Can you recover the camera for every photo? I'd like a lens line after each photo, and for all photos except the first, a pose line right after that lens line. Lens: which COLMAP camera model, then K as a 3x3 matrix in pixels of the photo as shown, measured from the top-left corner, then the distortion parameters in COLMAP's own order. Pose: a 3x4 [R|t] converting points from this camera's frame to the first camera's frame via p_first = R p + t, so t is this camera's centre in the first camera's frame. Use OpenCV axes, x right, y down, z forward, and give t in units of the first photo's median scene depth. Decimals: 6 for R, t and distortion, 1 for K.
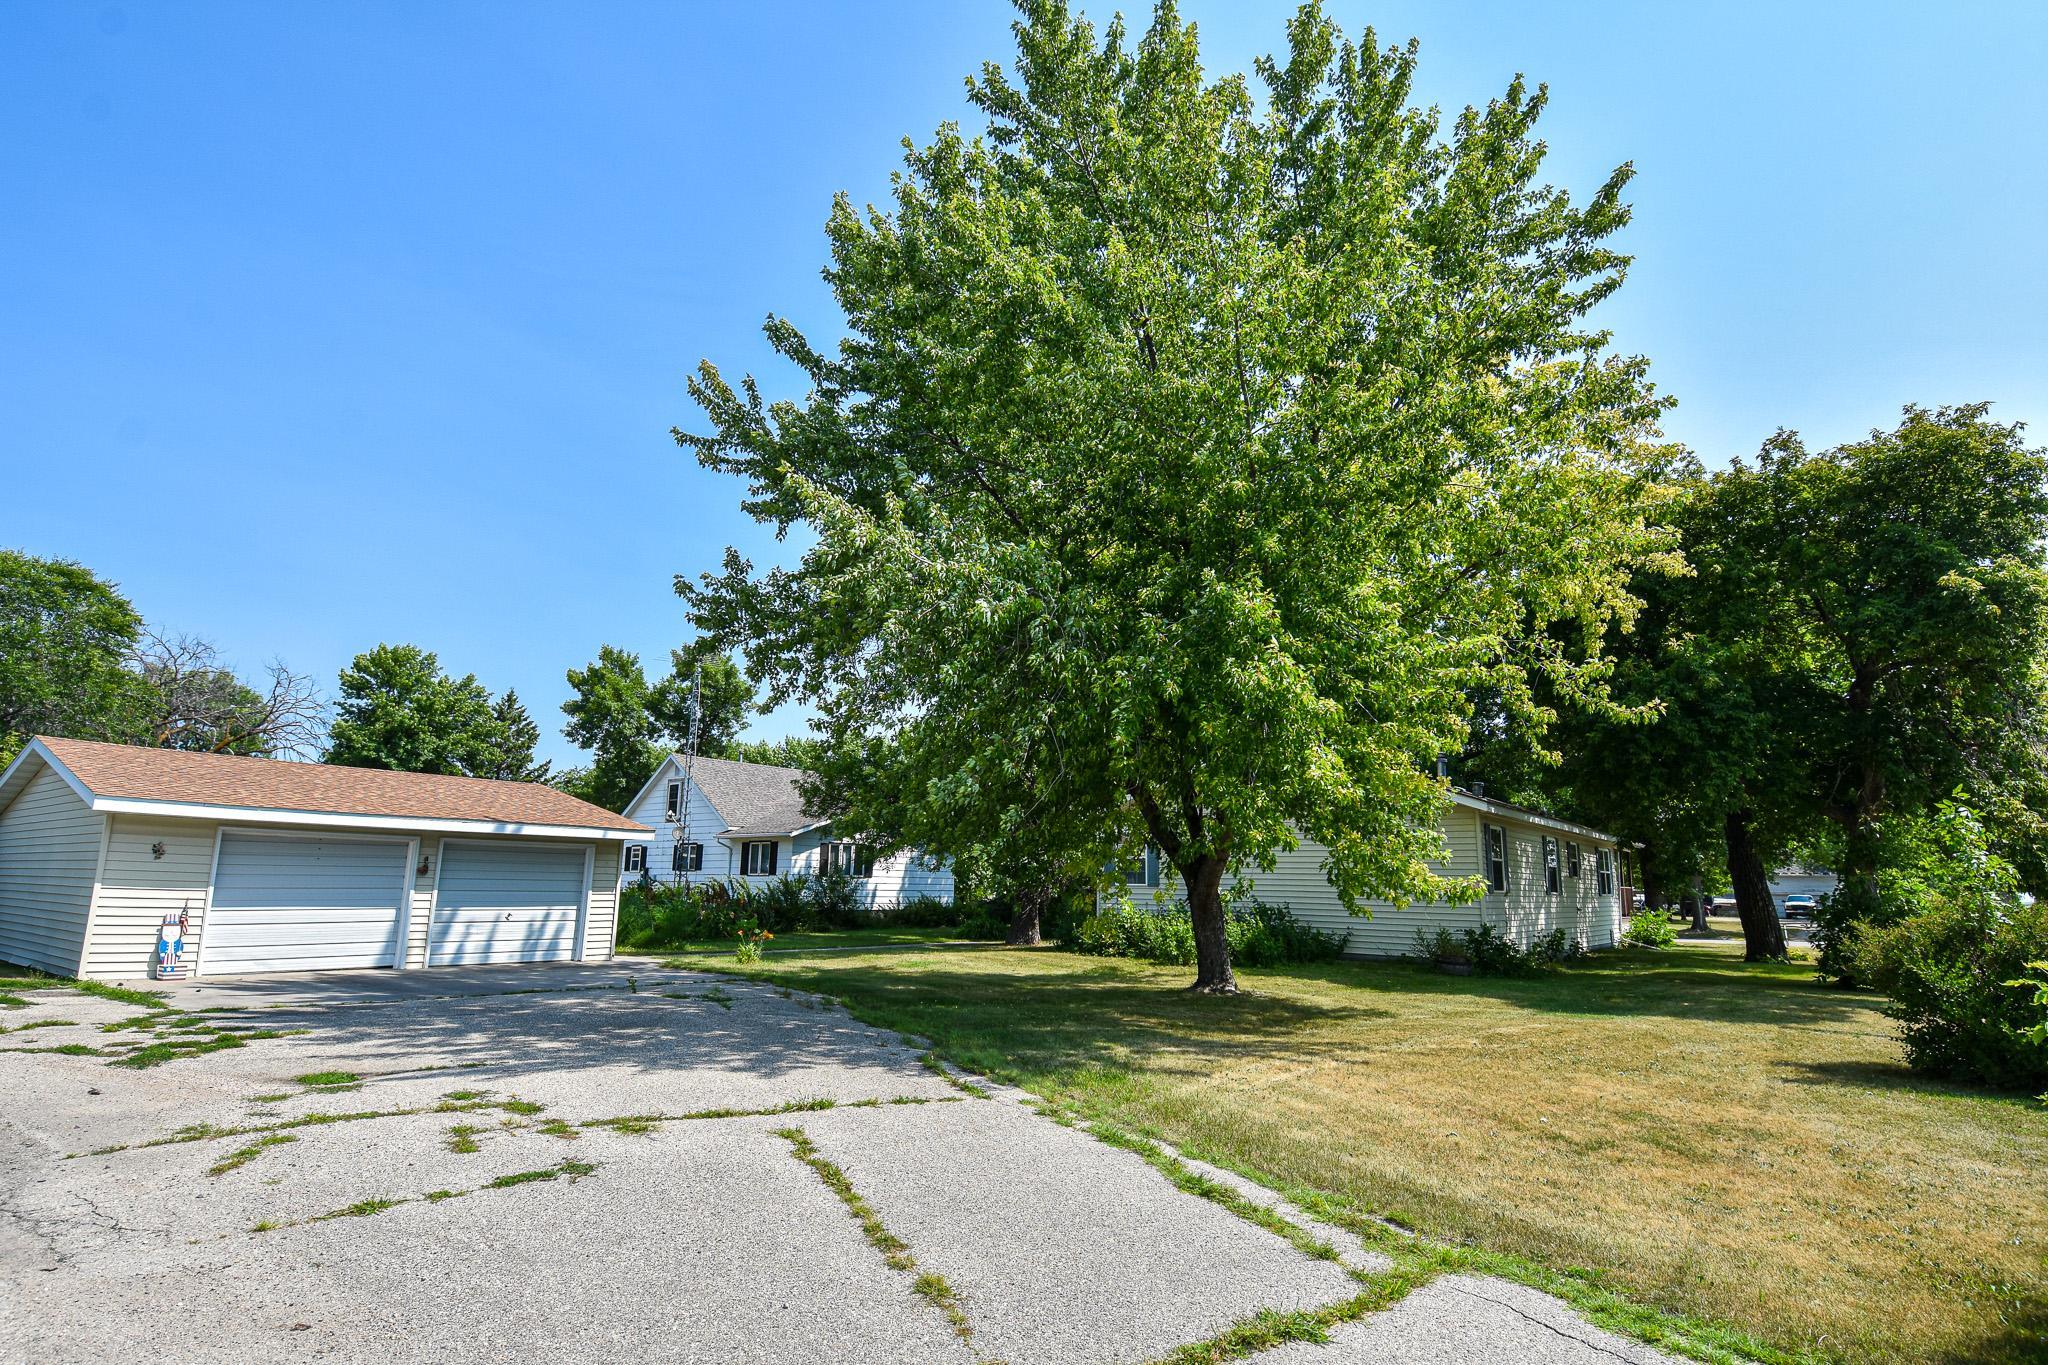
lens RADIAL K [[1085.6, 0, 1024.0], [0, 1085.6, 682.5], [0, 0, 1]] dist [0.049172, -0.058319]
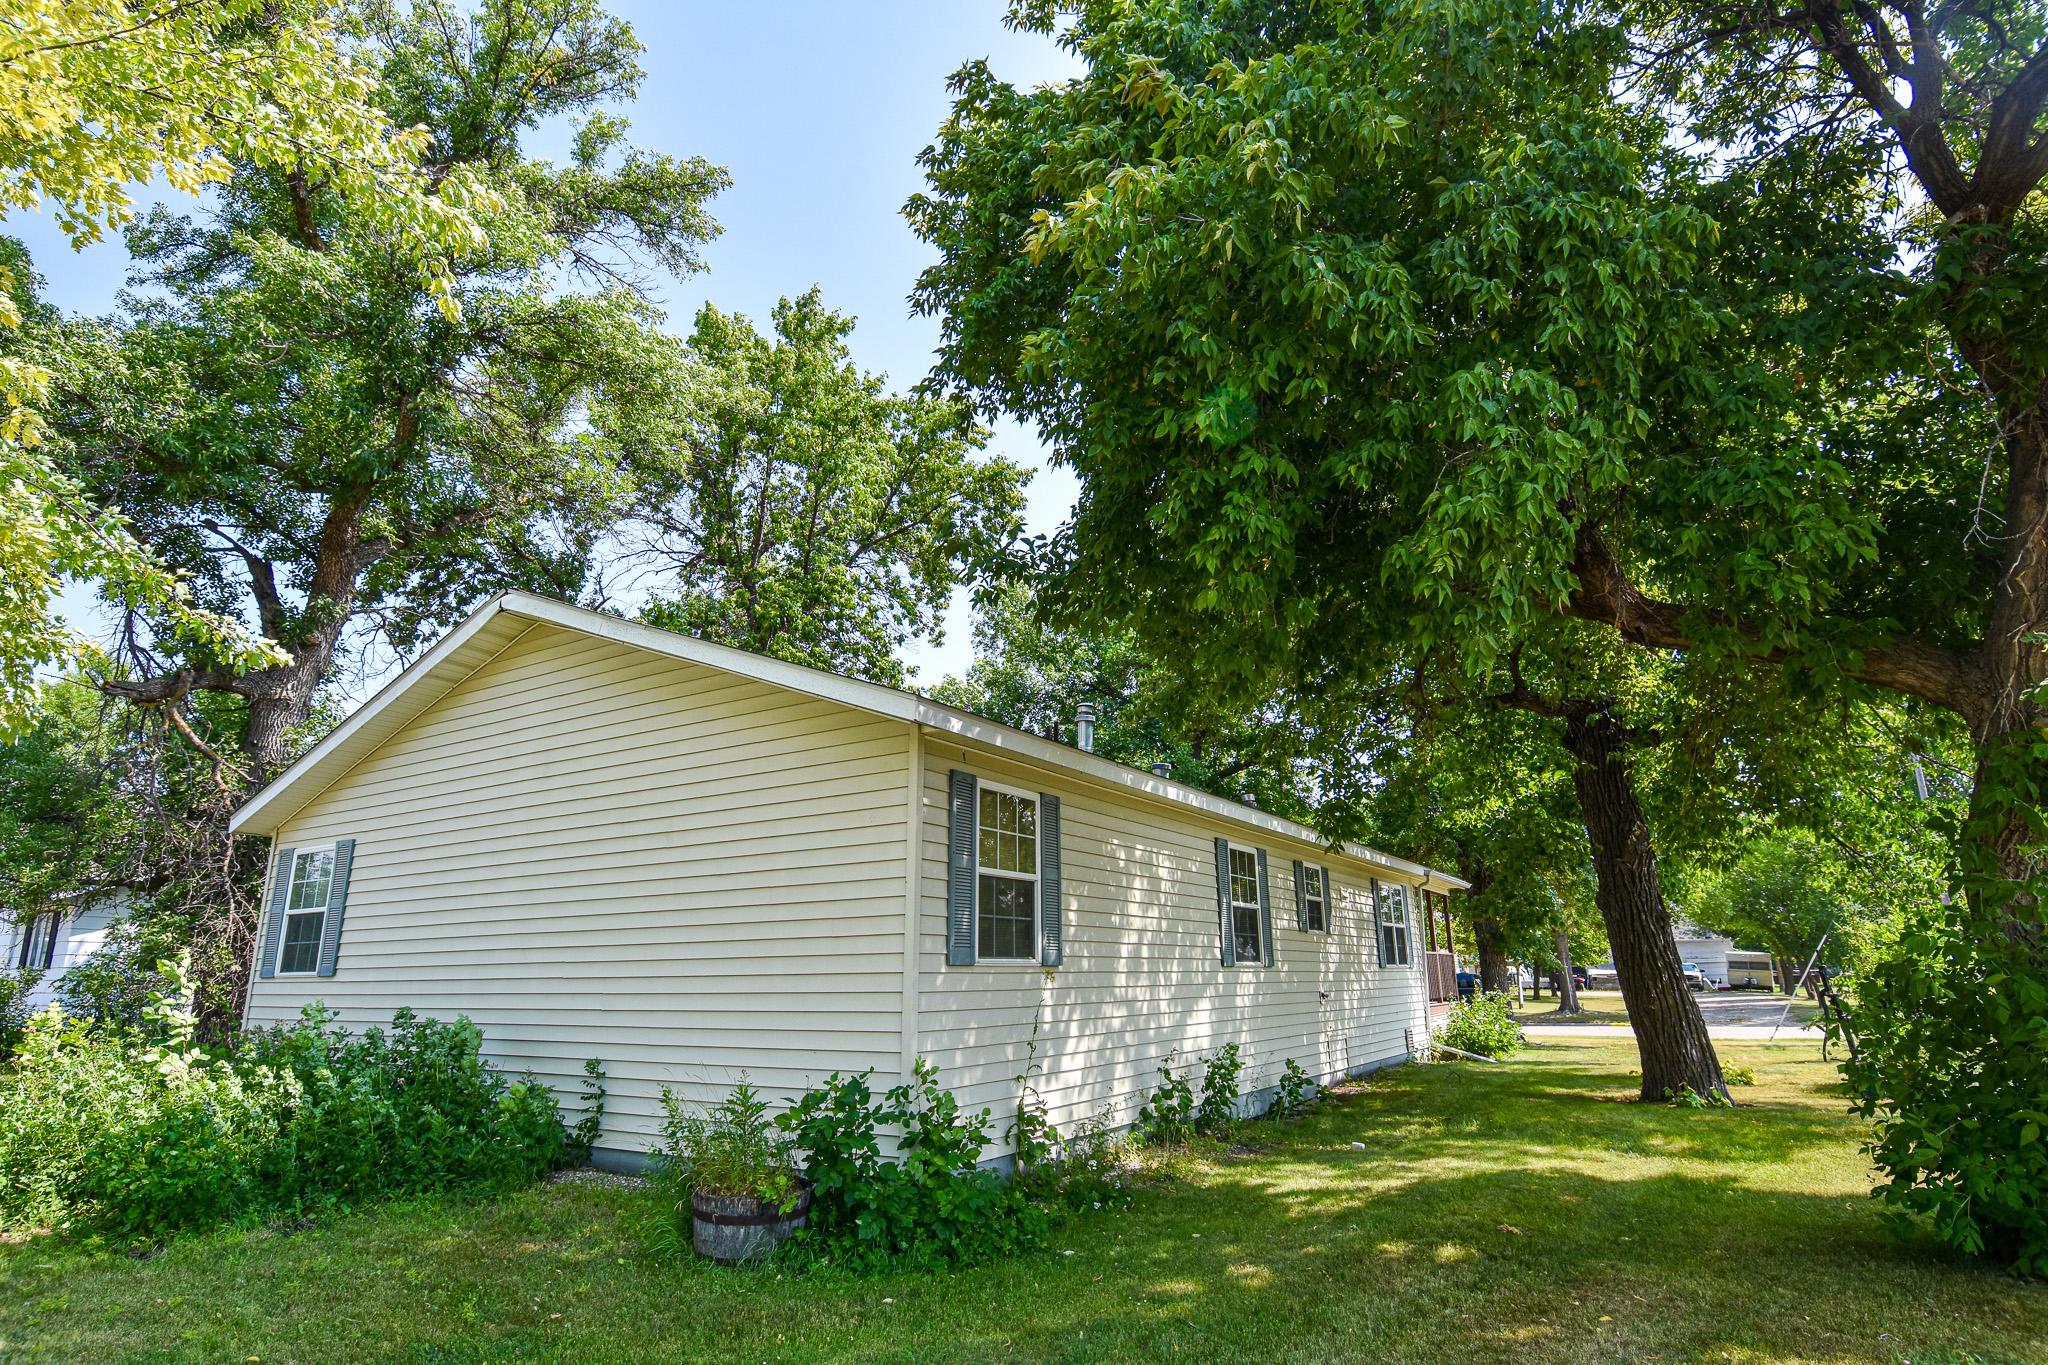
lens RADIAL K [[1085.6, 0, 1024.0], [0, 1085.6, 682.5], [0, 0, 1]] dist [0.049172, -0.058319]
pose [[0.995874, 0.001679, 0.090731, 0.398617], [0.004951, 0.997335, -0.072793, 0.122008], [-0.090611, 0.072942, 0.993211, 0.618911]]
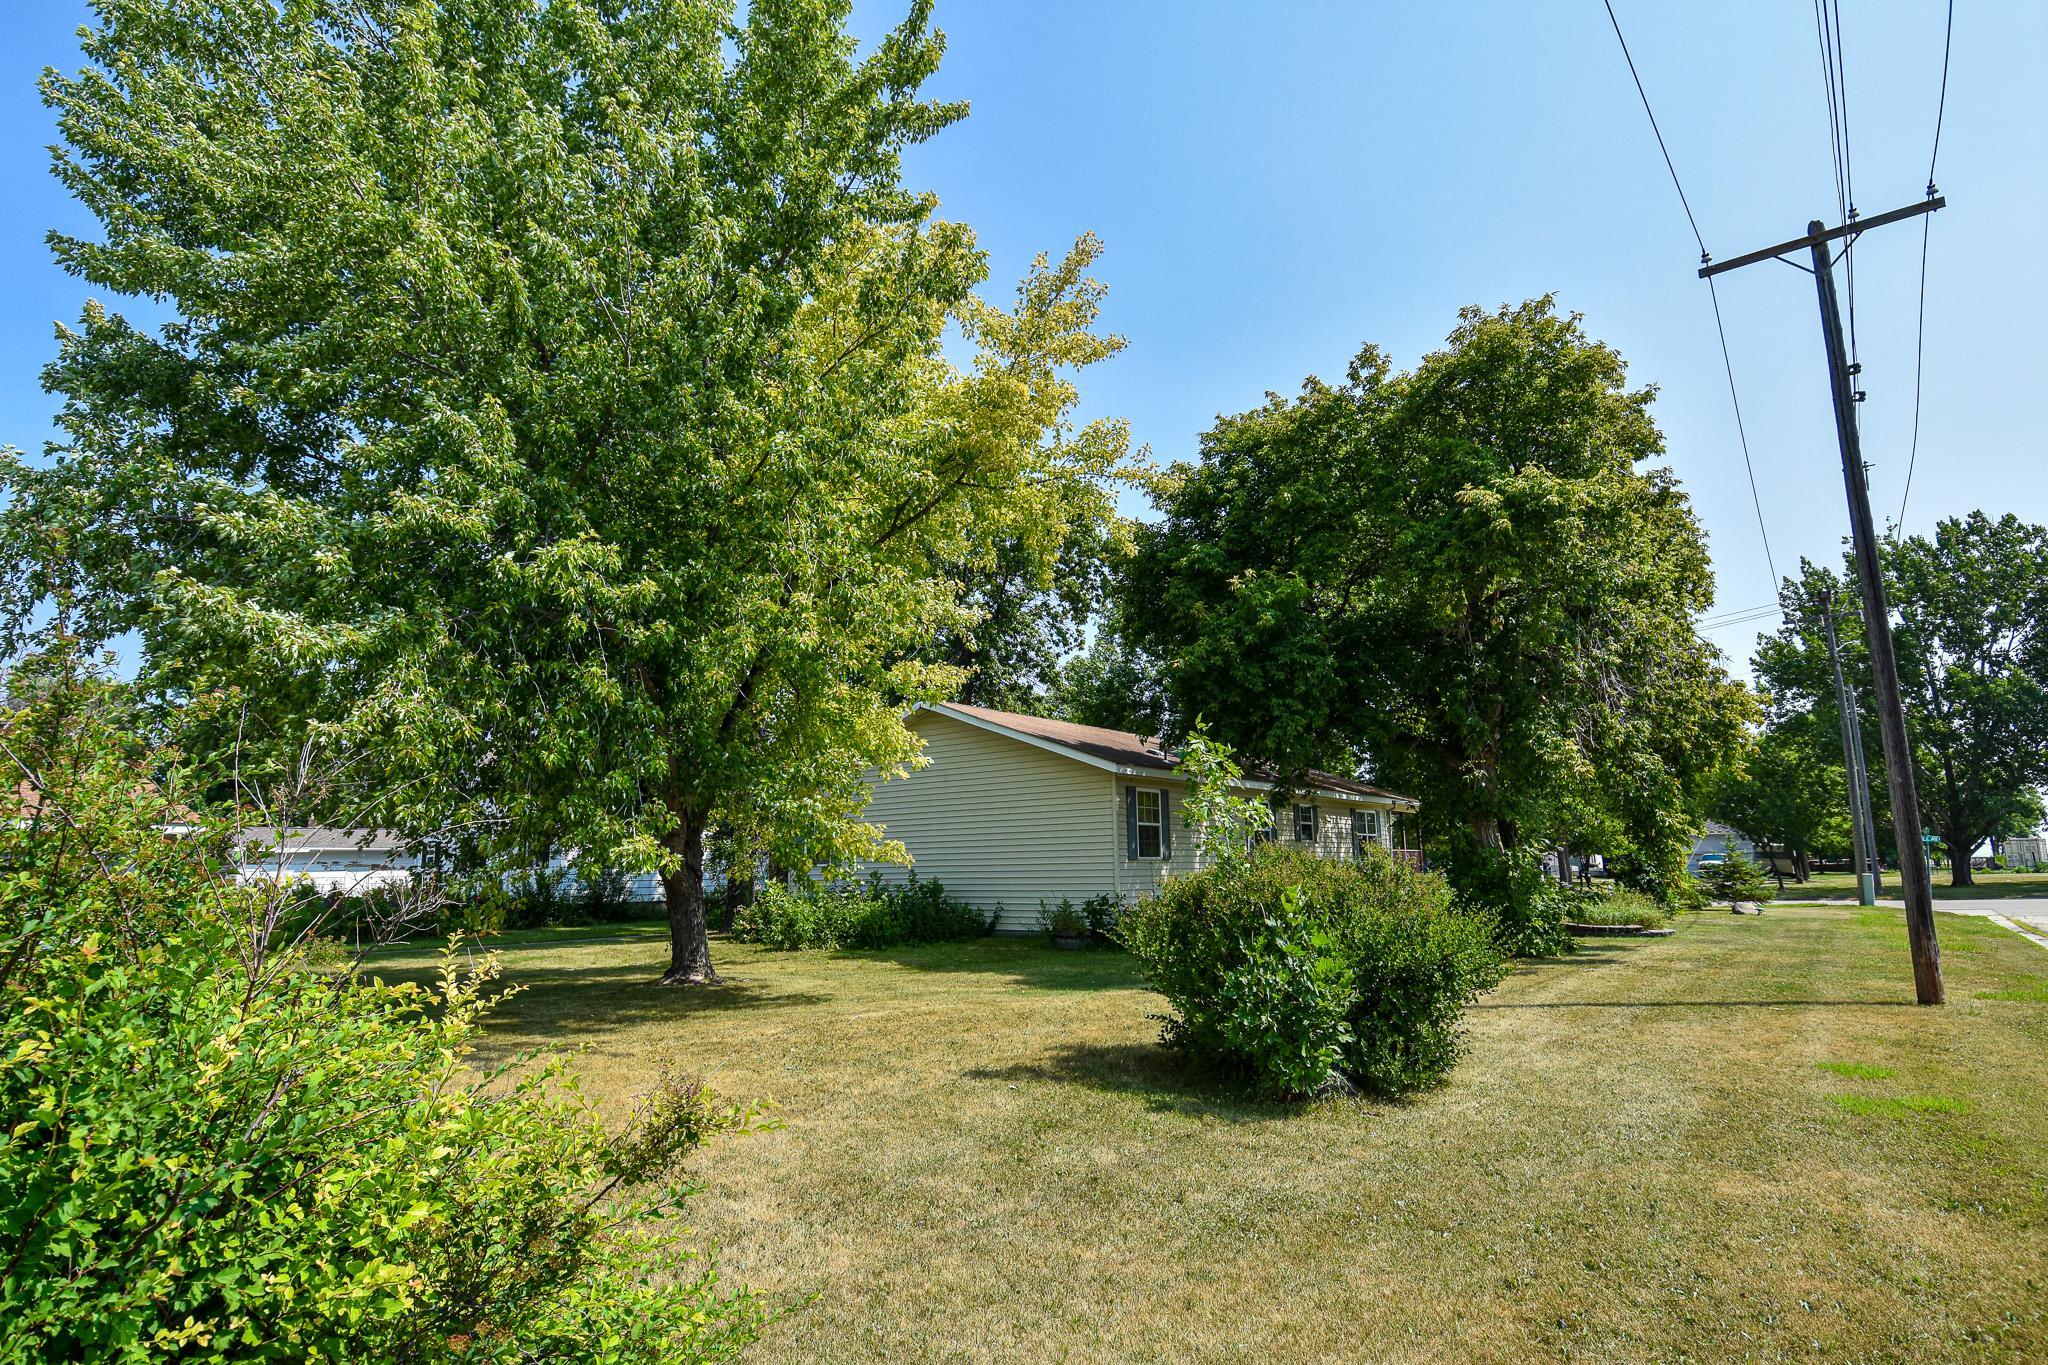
lens RADIAL K [[1085.6, 0, 1024.0], [0, 1085.6, 682.5], [0, 0, 1]] dist [0.049172, -0.058319]
pose [[0.999333, -0.036322, -0.003723, 0.328625], [0.036374, 0.999226, 0.015001, 0.022269], [0.003175, -0.015126, 0.999881, 0.068473]]
